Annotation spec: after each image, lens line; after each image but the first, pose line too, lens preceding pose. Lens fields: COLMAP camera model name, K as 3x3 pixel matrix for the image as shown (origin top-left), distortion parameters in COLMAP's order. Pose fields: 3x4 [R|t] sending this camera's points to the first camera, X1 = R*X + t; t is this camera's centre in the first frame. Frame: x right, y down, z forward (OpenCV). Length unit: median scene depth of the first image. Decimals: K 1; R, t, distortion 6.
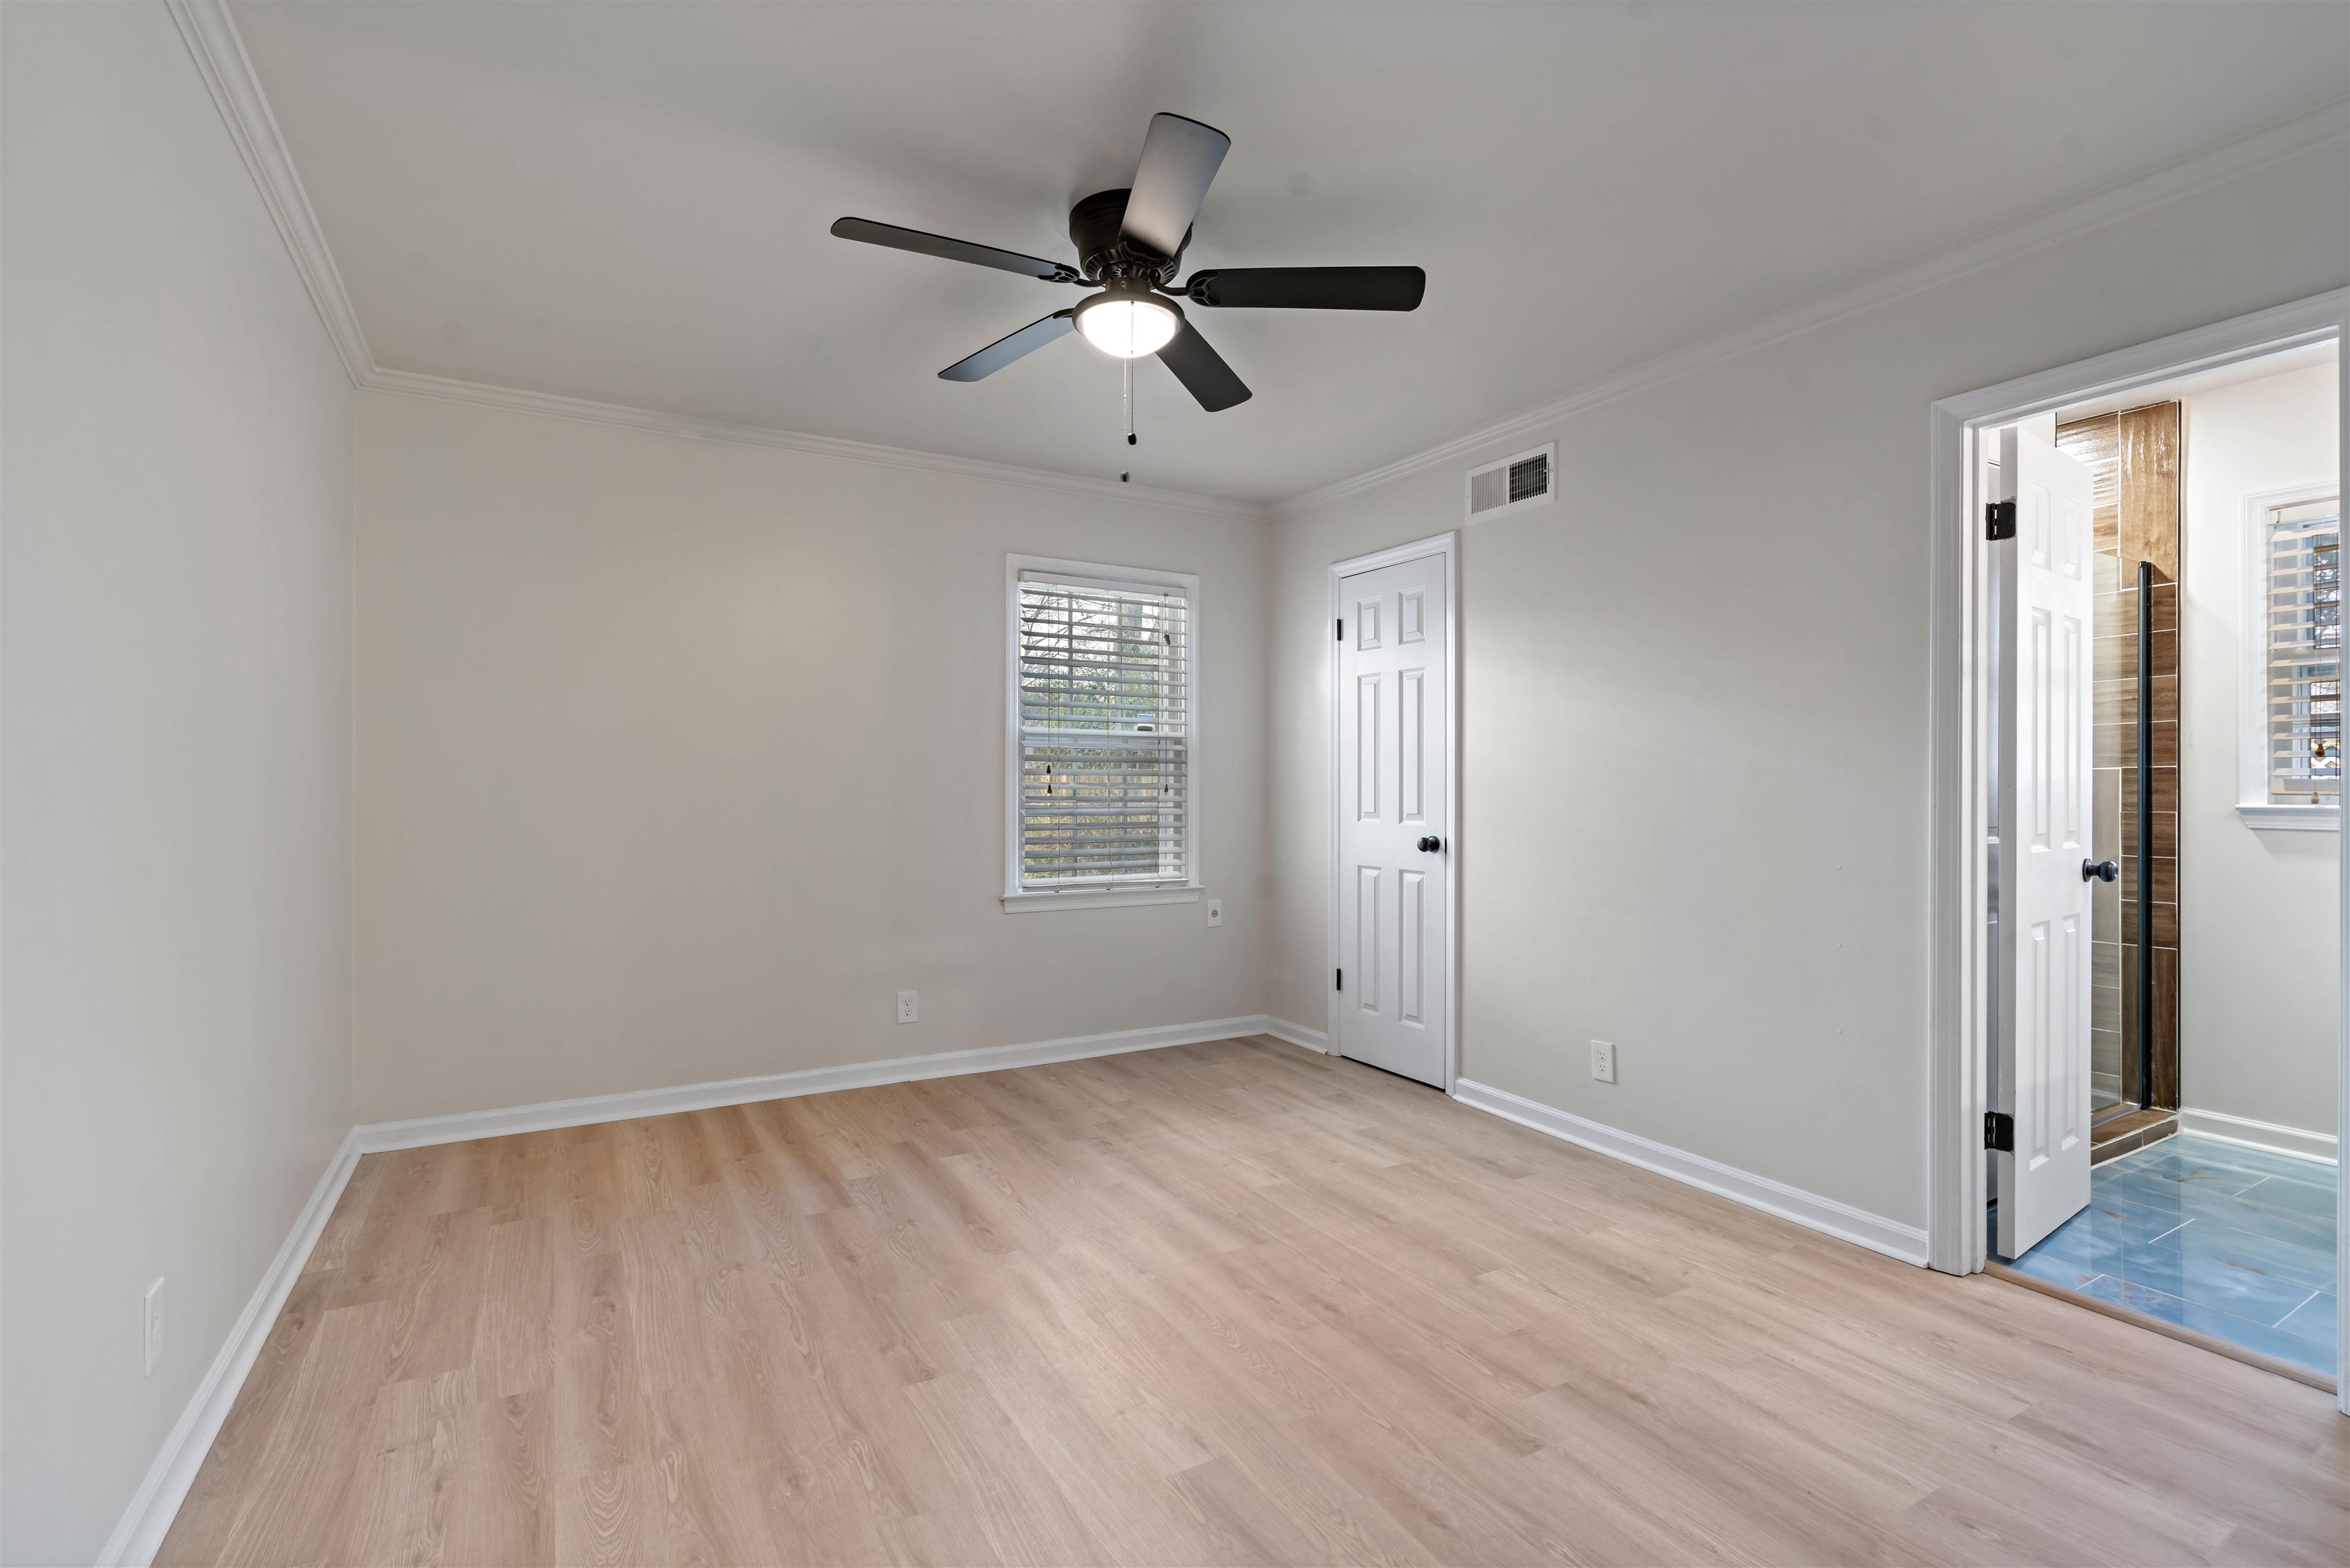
lens RADIAL K [[1056.8, 0, 1163.0], [0, 1056.8, 777.7], [0, 0, 1]] dist [-0.004996, 0.001991]
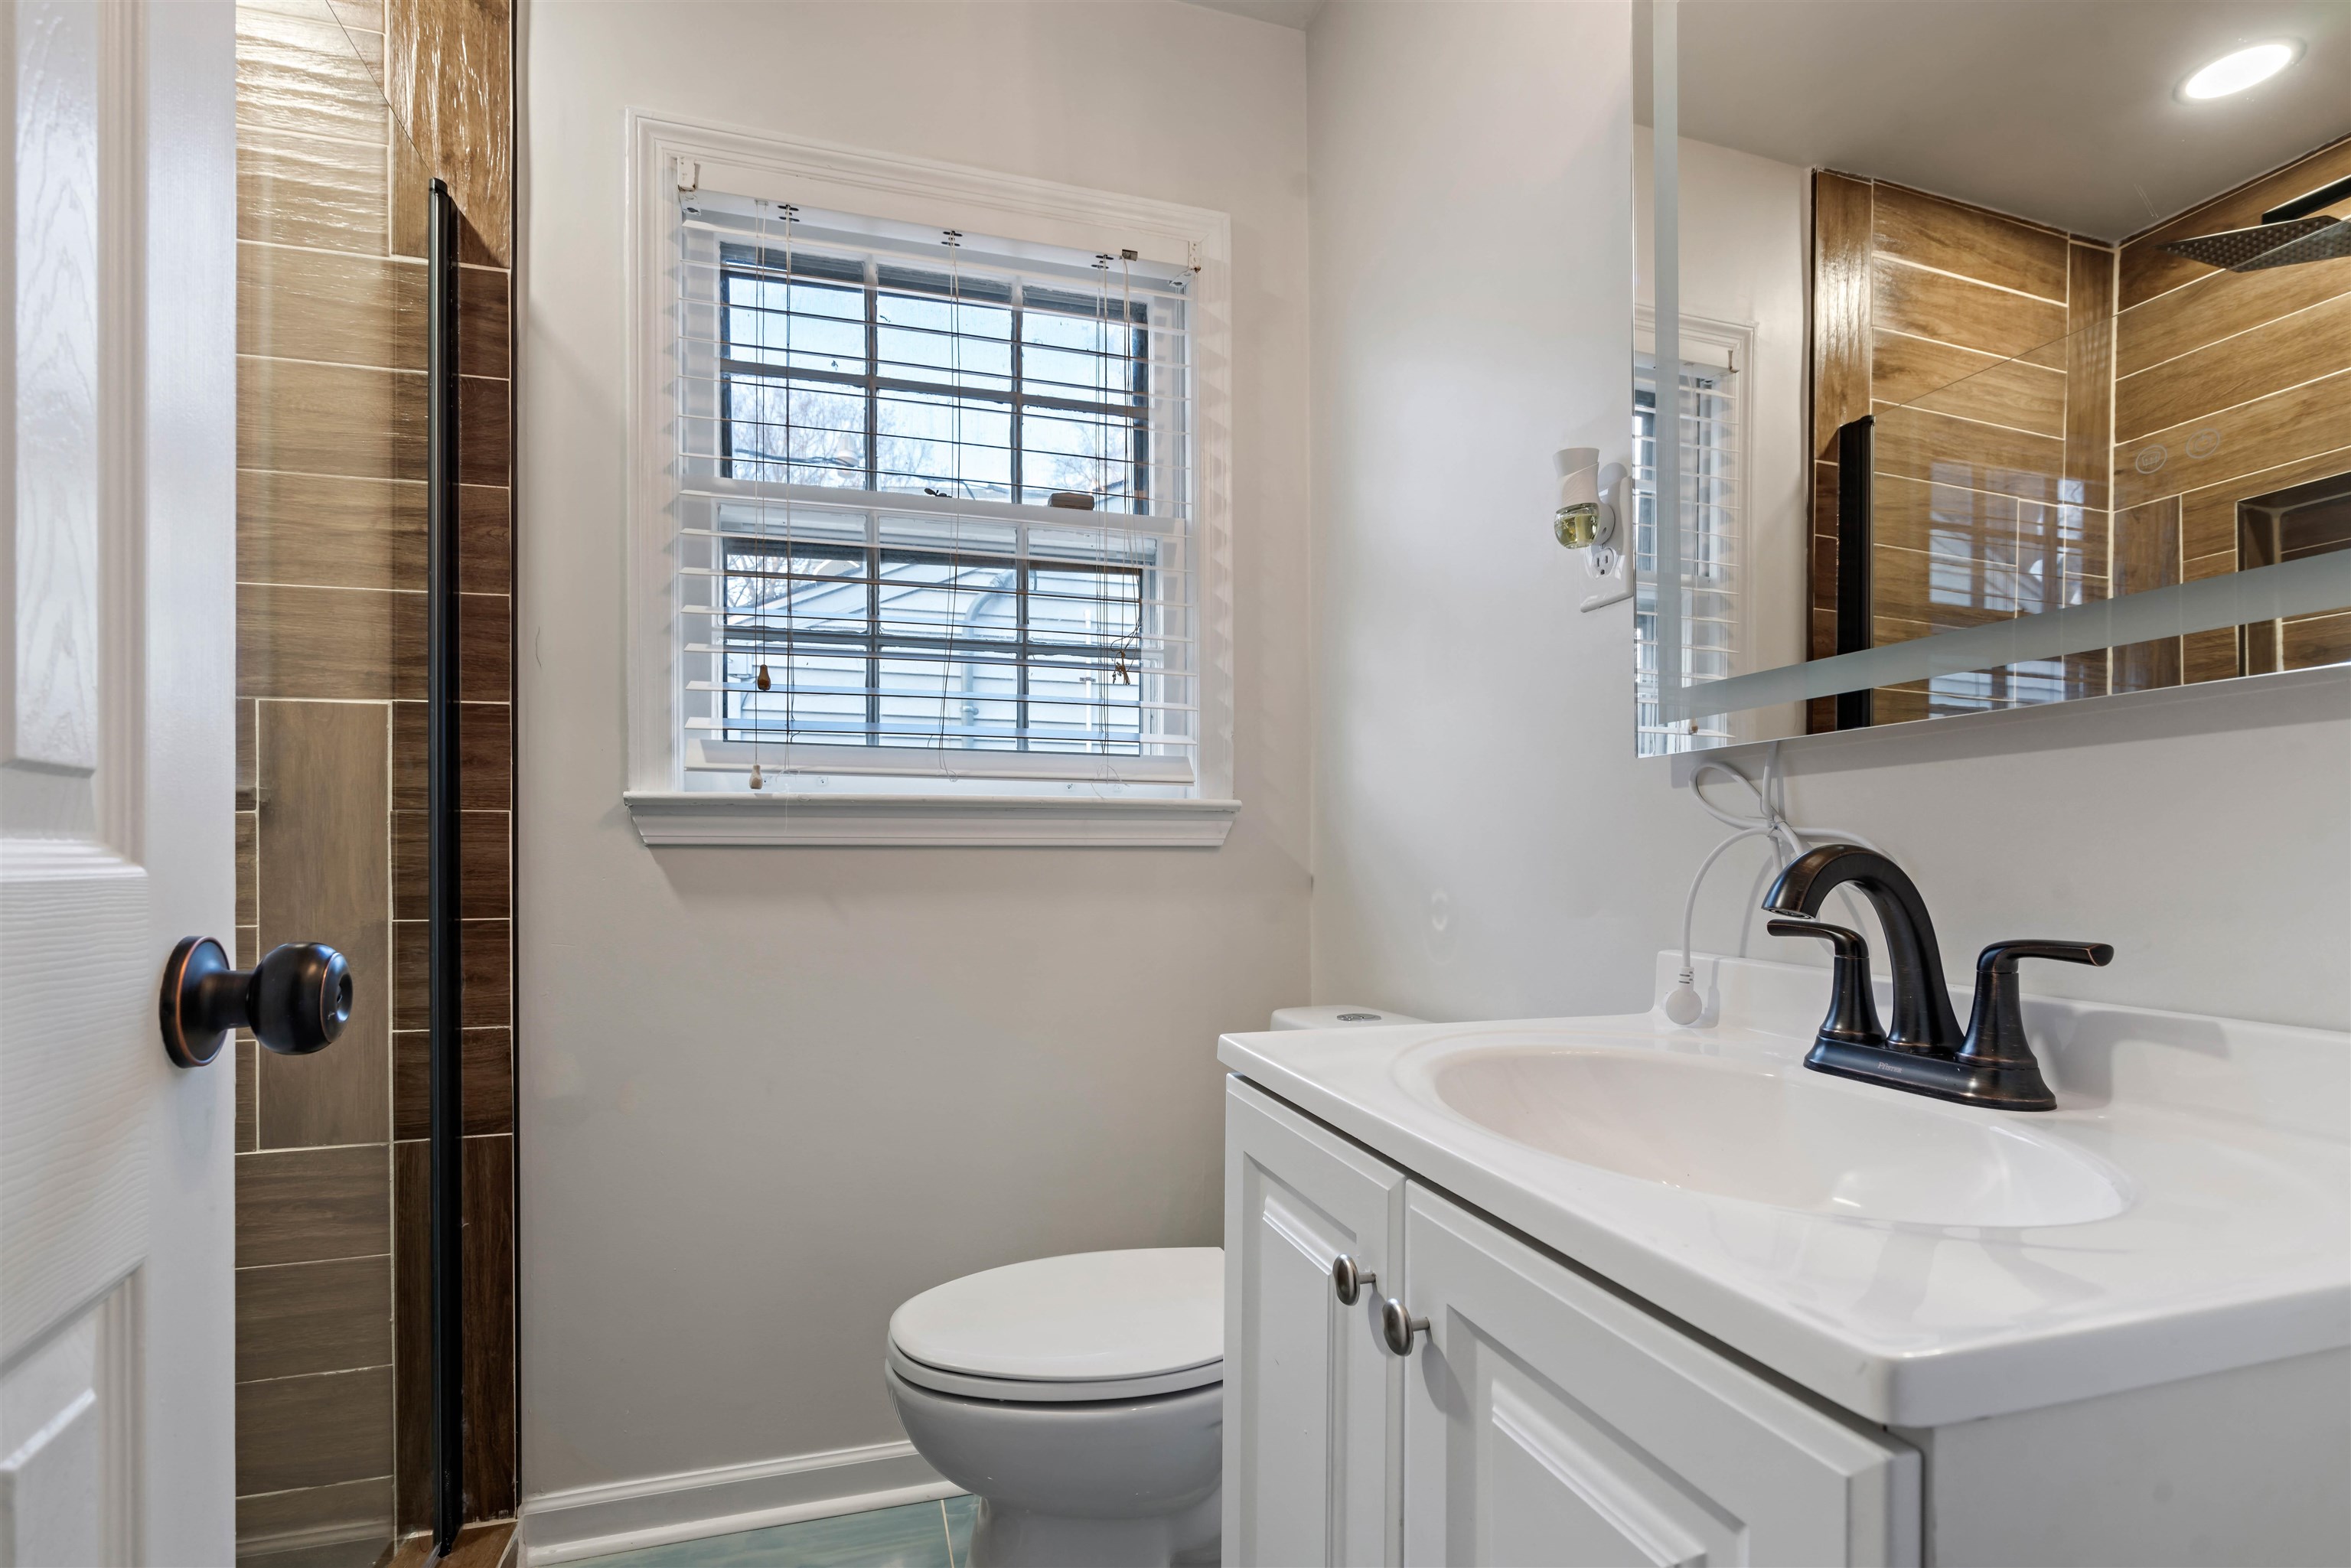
lens RADIAL K [[1057.3, 0, 1151.8], [0, 1057.3, 861.7], [0, 0, 1]] dist [-0.004996, 0.001991]
pose [[0.216563, -0.003680, 0.976262, 0.594032], [0.000508, 0.999993, 0.003656, 0.051105], [-0.976269, -0.000295, 0.216563, 0.646365]]
